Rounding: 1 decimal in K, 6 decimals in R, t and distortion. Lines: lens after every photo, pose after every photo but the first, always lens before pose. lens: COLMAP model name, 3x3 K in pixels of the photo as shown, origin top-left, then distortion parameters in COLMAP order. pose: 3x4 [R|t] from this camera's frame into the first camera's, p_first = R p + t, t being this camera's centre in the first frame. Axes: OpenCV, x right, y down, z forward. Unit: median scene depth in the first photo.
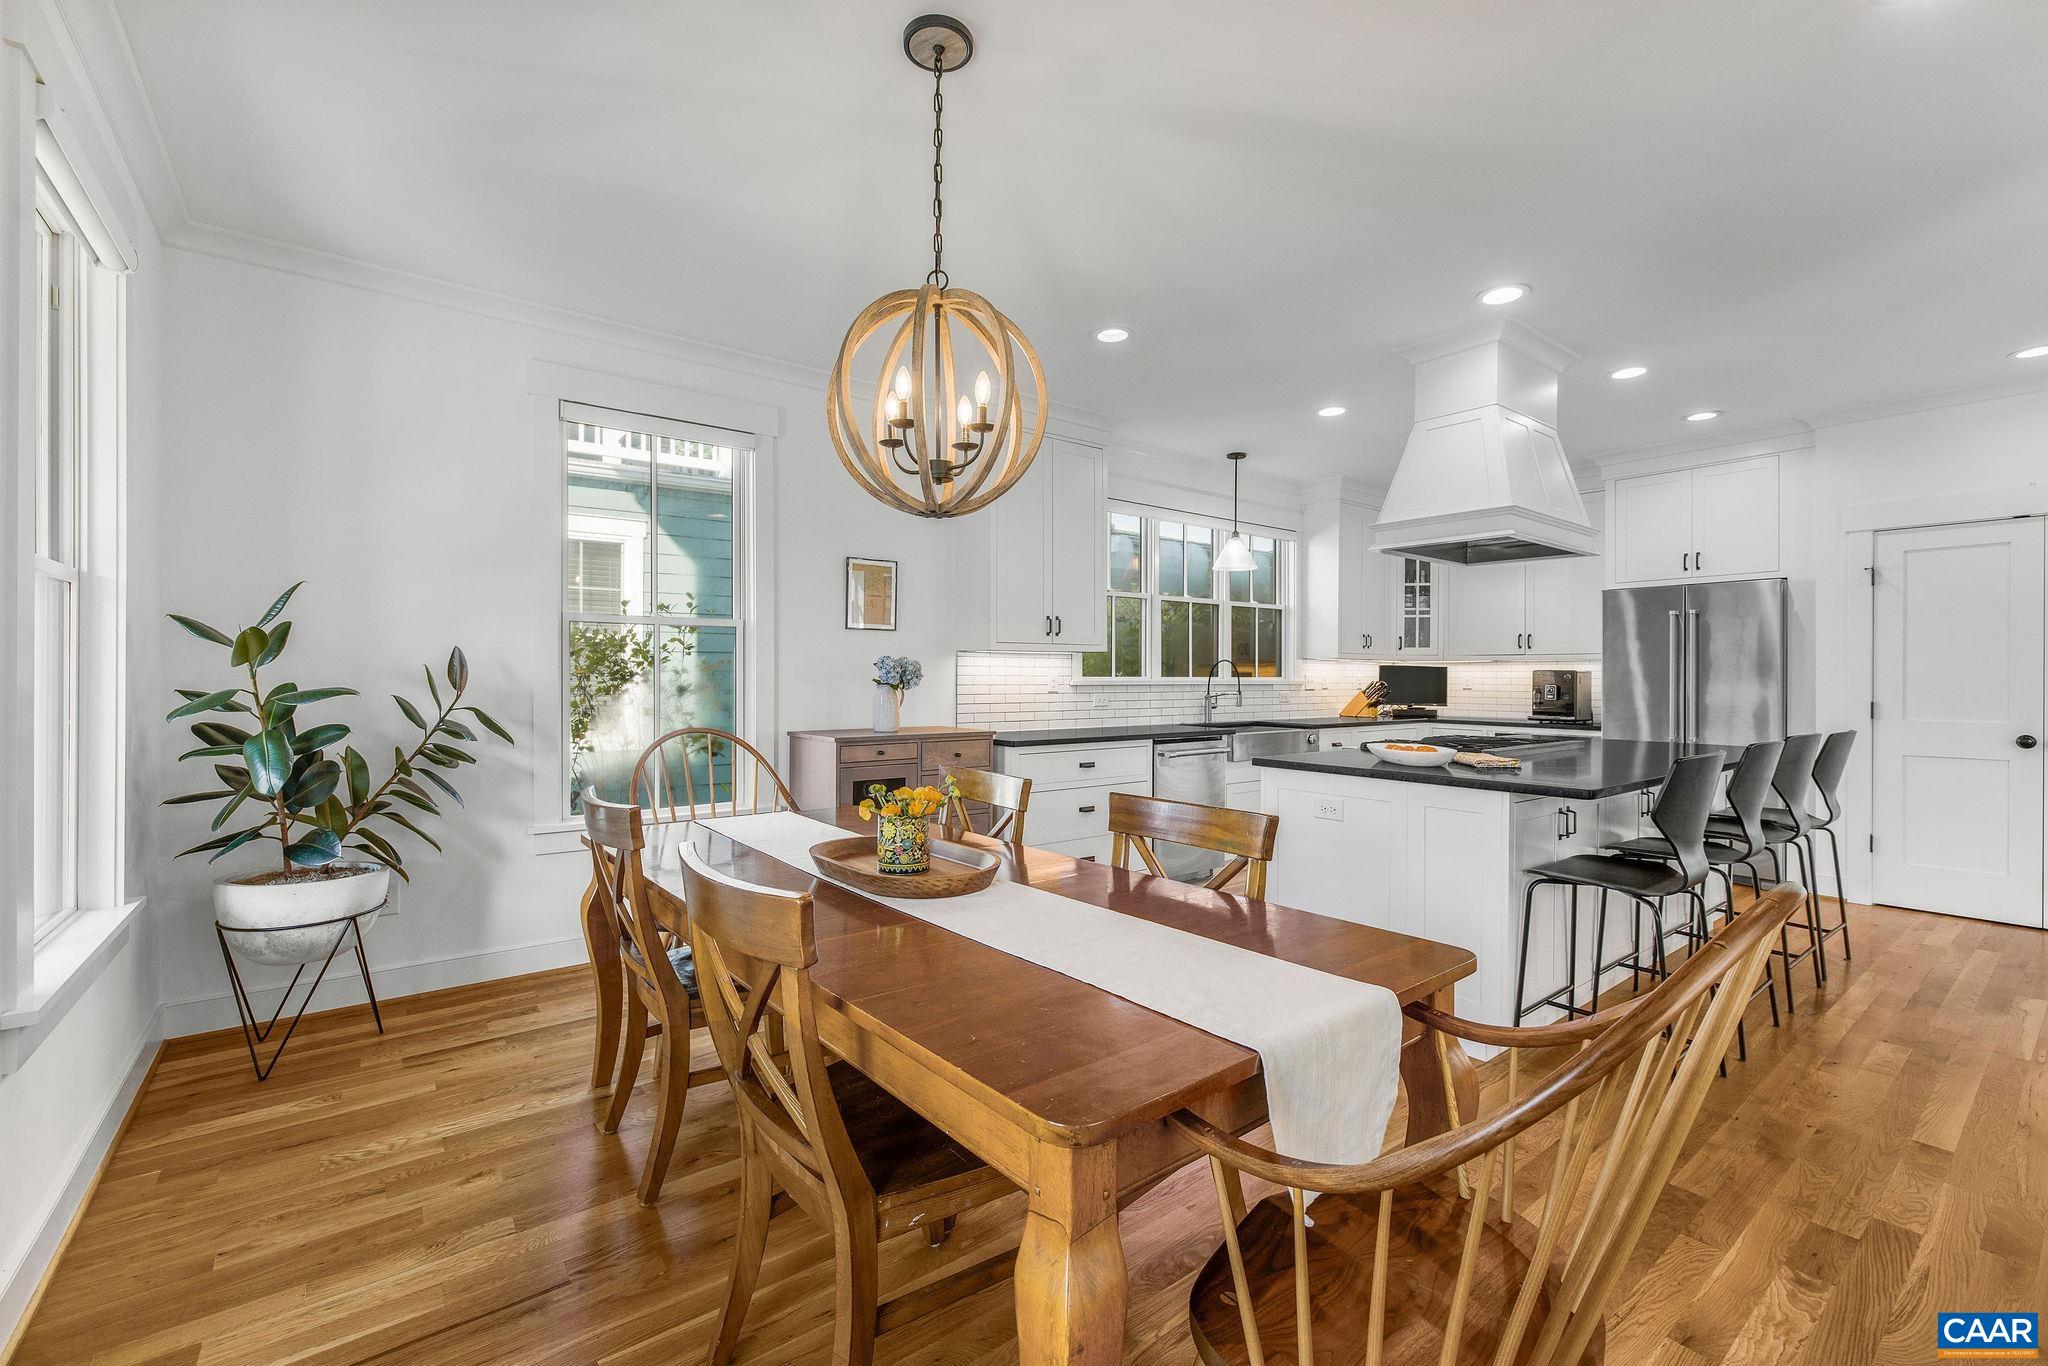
lens RADIAL K [[867.4, 0, 1024.1], [0, 867.4, 678.3], [0, 0, 1]] dist [0.001701, -0.000094]
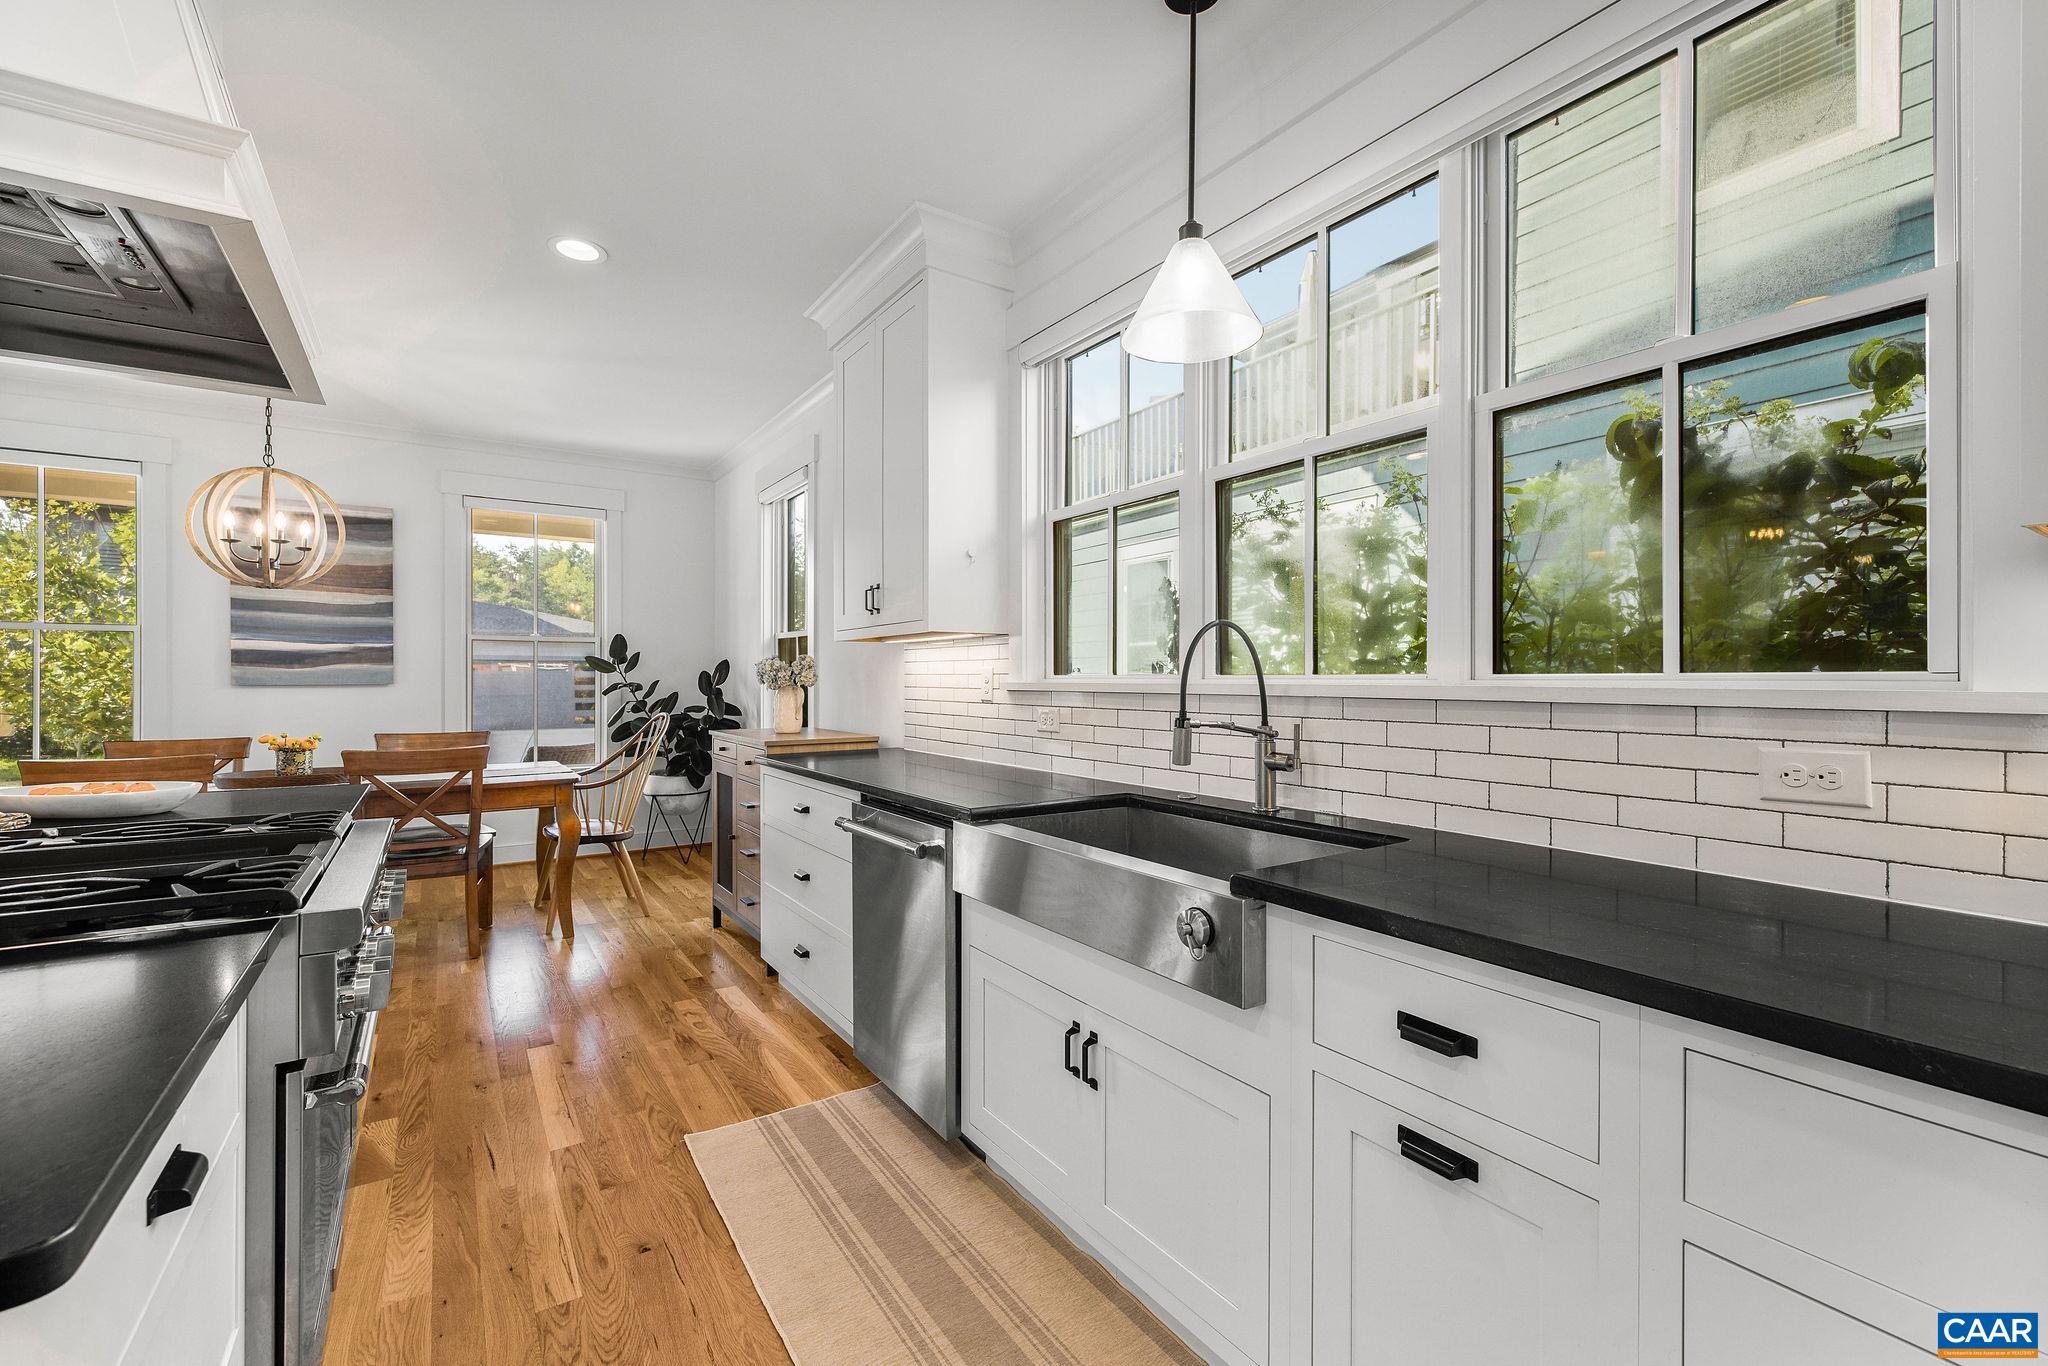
lens RADIAL K [[867.4, 0, 1022.3], [0, 867.4, 677.6], [0, 0, 1]] dist [0.001701, -0.000094]
pose [[-0.071146, -0.002780, -0.997462, 0.617951], [-0.004328, 0.999988, -0.002479, 0.001142], [0.997456, 0.004141, -0.071158, 1.039737]]
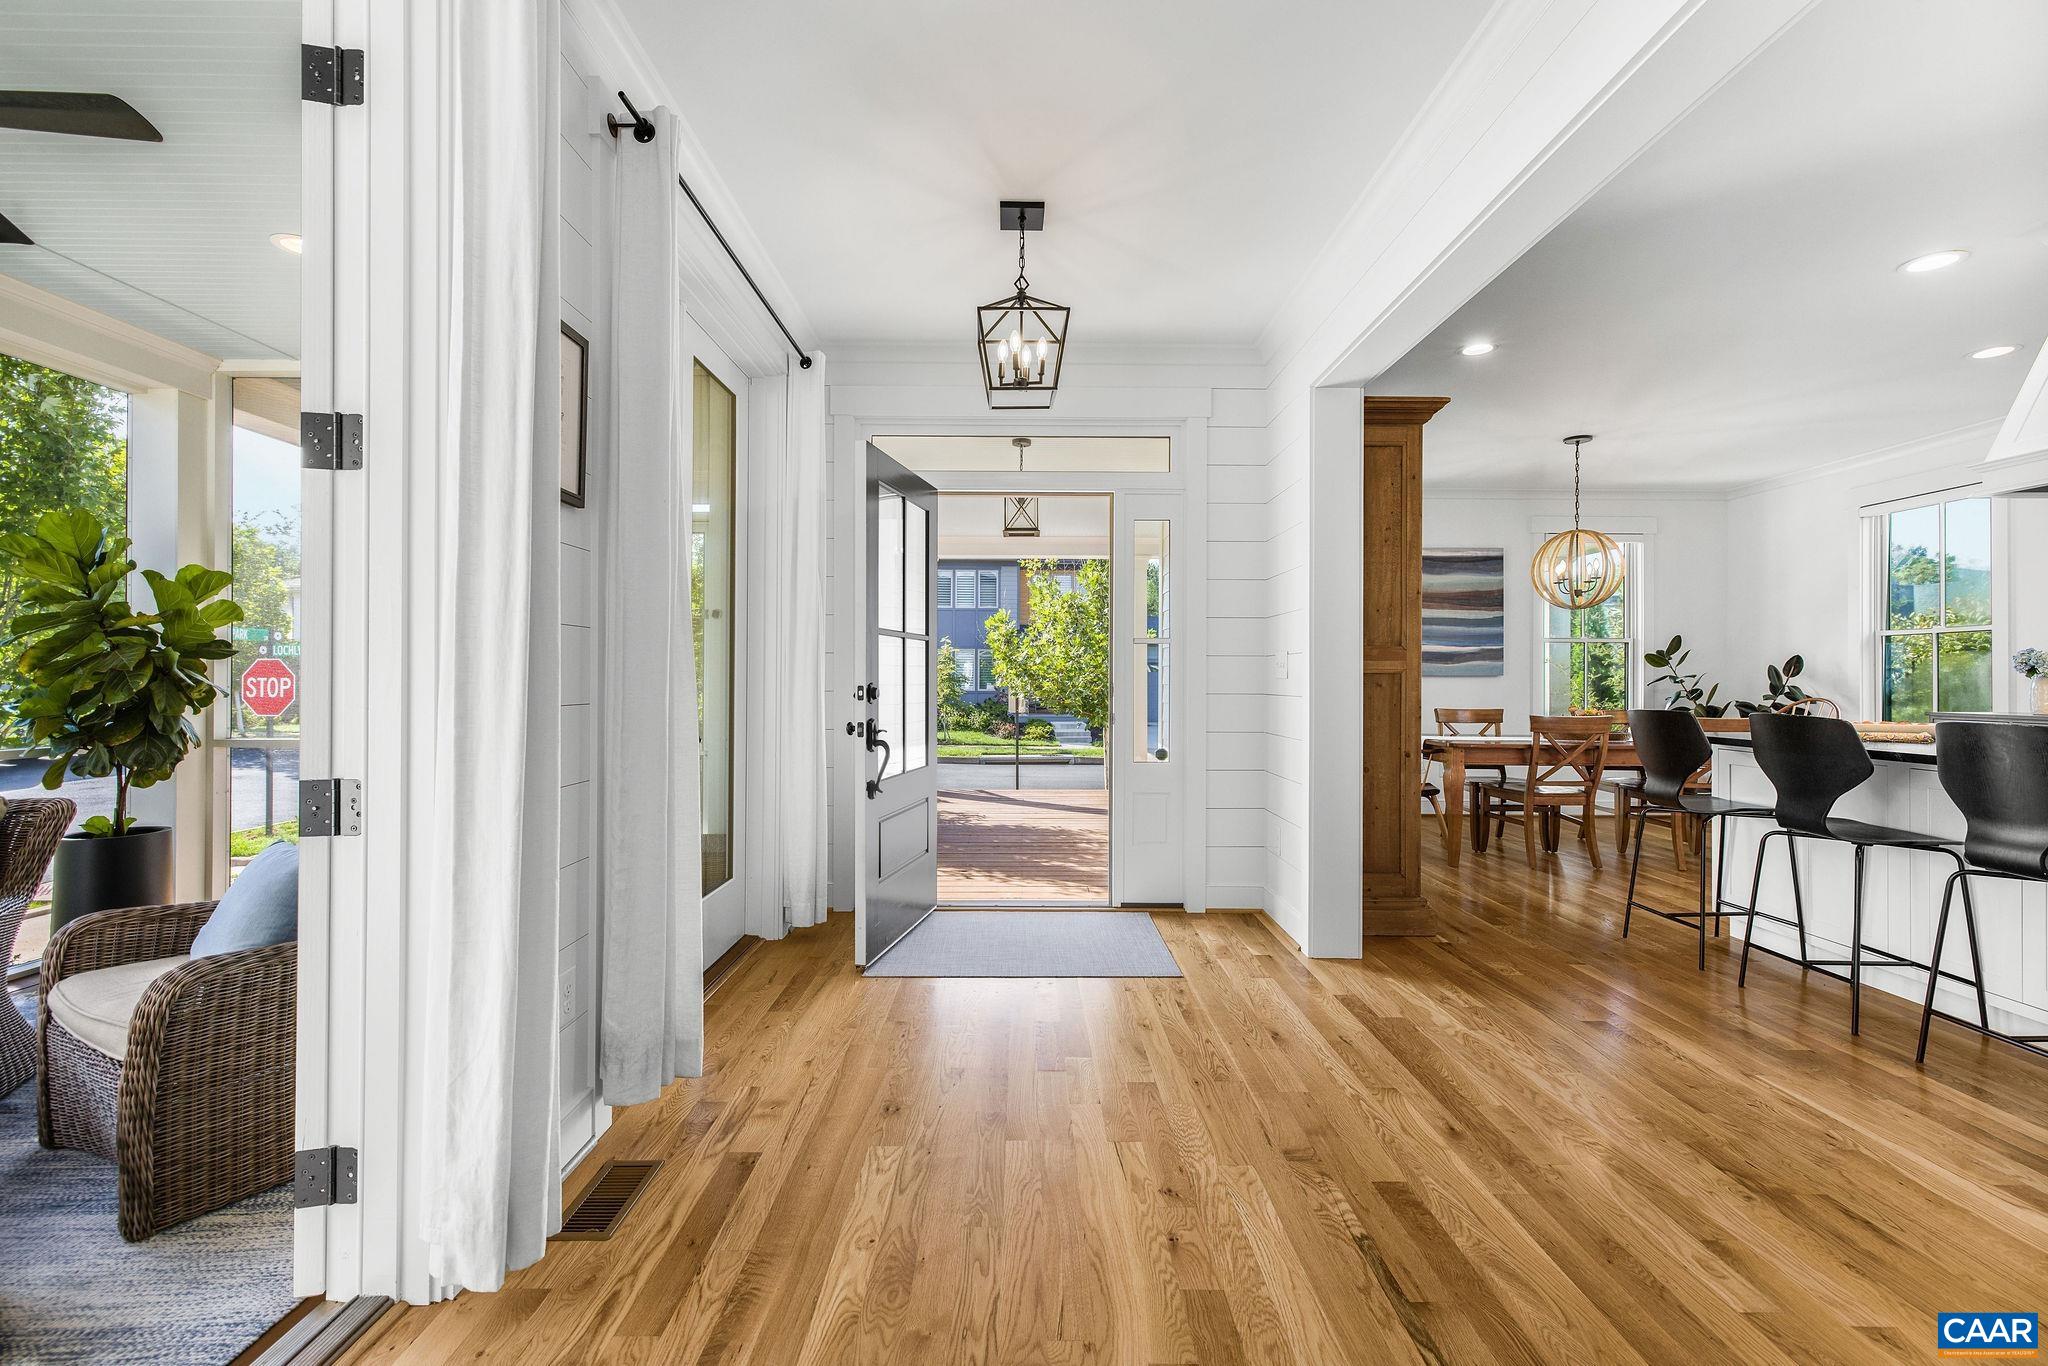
lens RADIAL K [[867.4, 0, 1023.5], [0, 867.4, 676.1], [0, 0, 1]] dist [0.001701, -0.000094]
pose [[-0.612755, -0.008613, -0.790226, 1.217426], [-0.010066, 0.999945, -0.003093, 0.021931], [0.790209, 0.006059, -0.612808, 0.498677]]
